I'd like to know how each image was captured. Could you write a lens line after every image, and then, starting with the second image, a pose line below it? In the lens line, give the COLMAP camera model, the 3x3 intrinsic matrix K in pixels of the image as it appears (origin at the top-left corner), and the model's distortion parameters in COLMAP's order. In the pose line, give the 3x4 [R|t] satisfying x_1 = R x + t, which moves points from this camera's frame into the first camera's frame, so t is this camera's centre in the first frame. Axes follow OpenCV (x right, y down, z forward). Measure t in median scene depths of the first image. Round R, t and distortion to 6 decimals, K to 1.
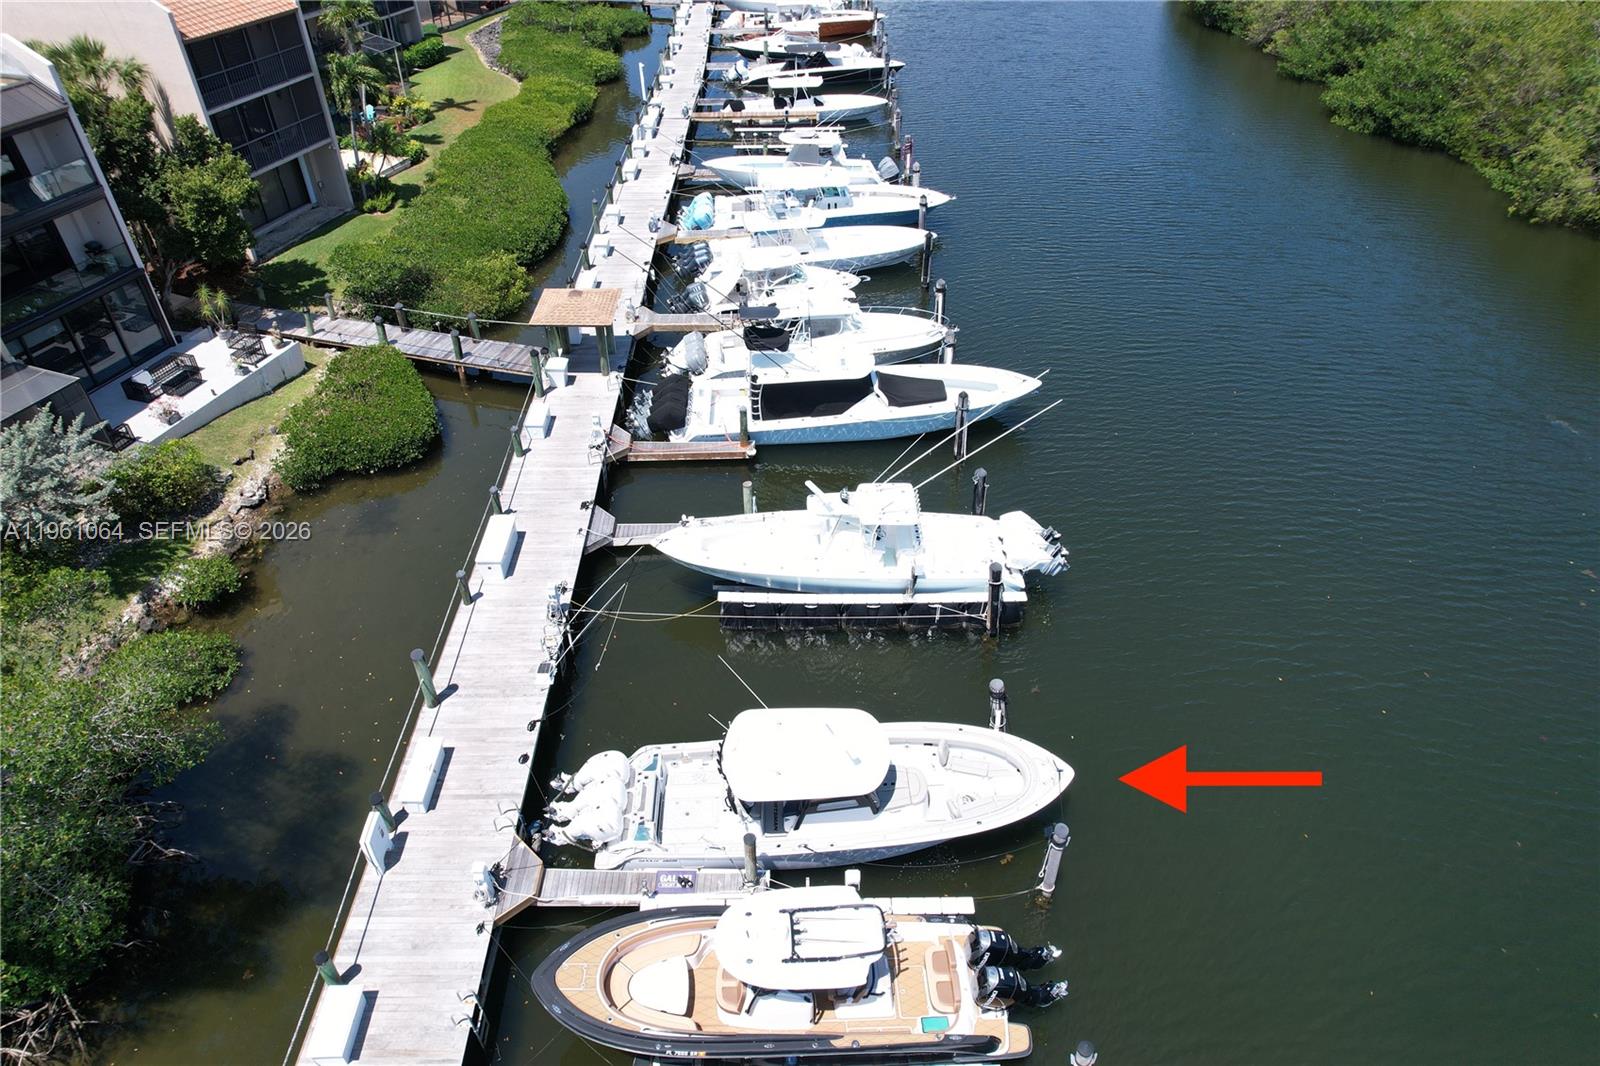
lens RADIAL K [[1025.4, 0, 807.7], [0, 1025.4, 534.6], [0, 0, 1]] dist [-0.075514, 0.072534]
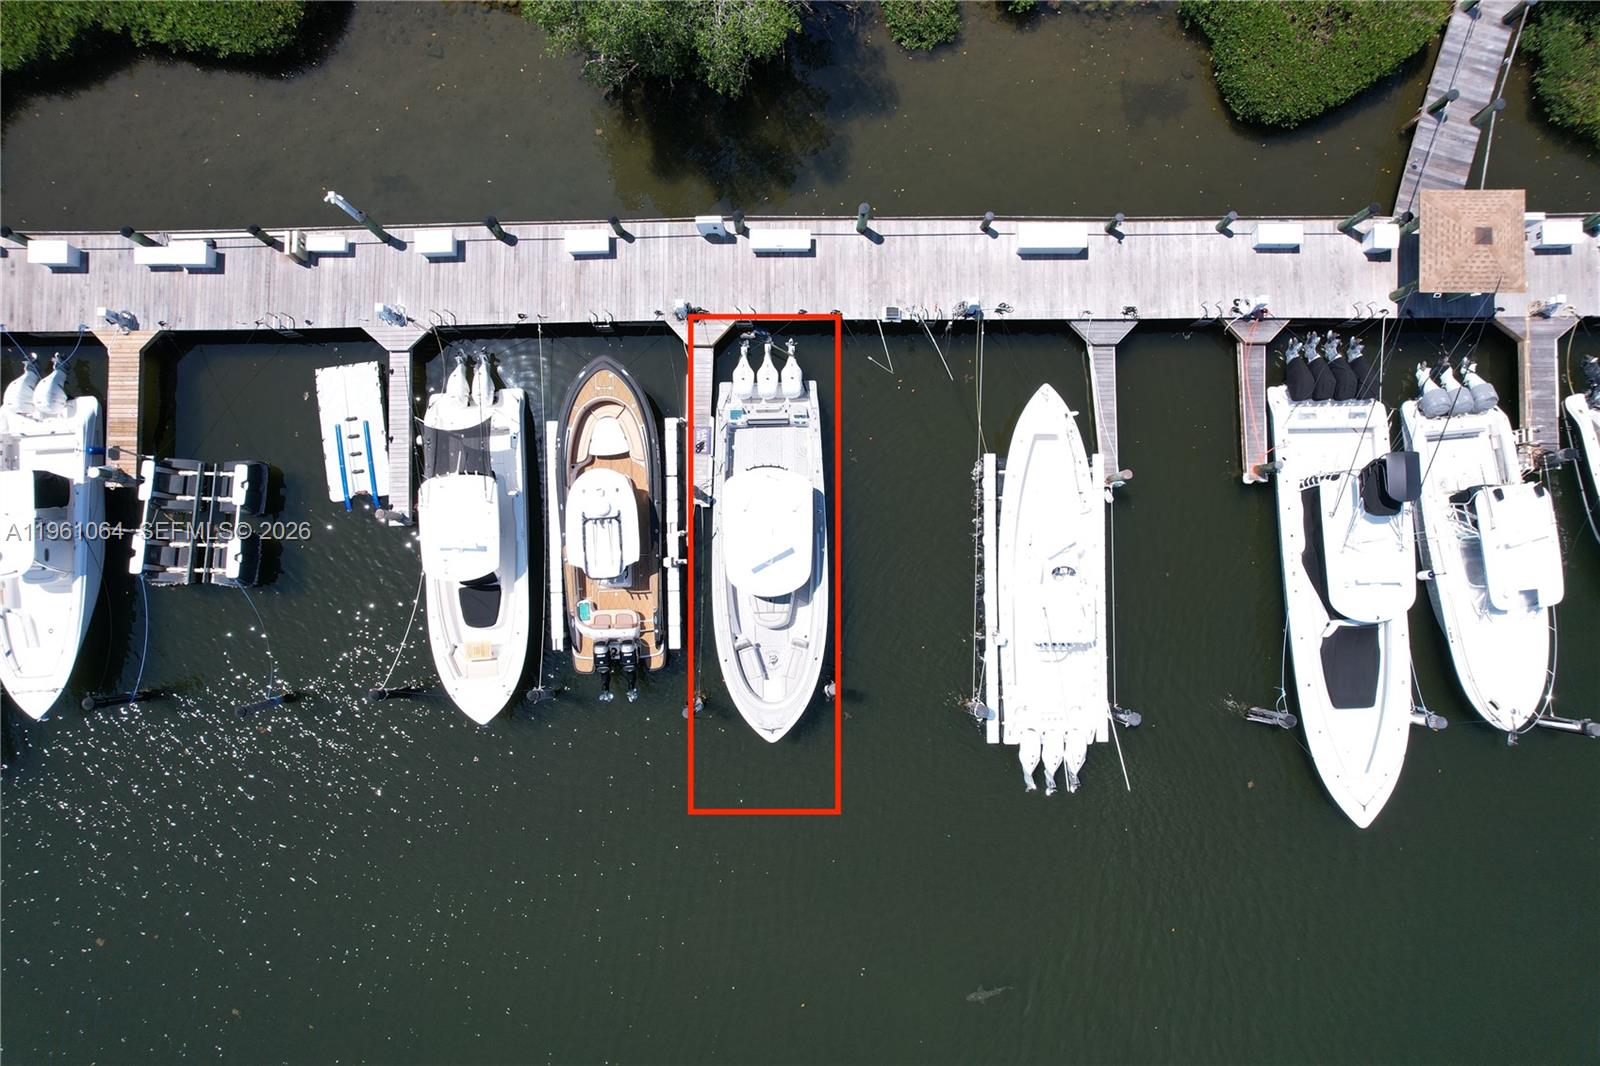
lens RADIAL K [[1025.4, 0, 807.7], [0, 1025.4, 534.6], [0, 0, 1]] dist [-0.075514, 0.072534]
pose [[-0.012290, 0.998707, -0.049325, 0.056257], [-0.622455, 0.030965, 0.782043, -0.696028], [0.782559, 0.040313, 0.621270, 0.191779]]
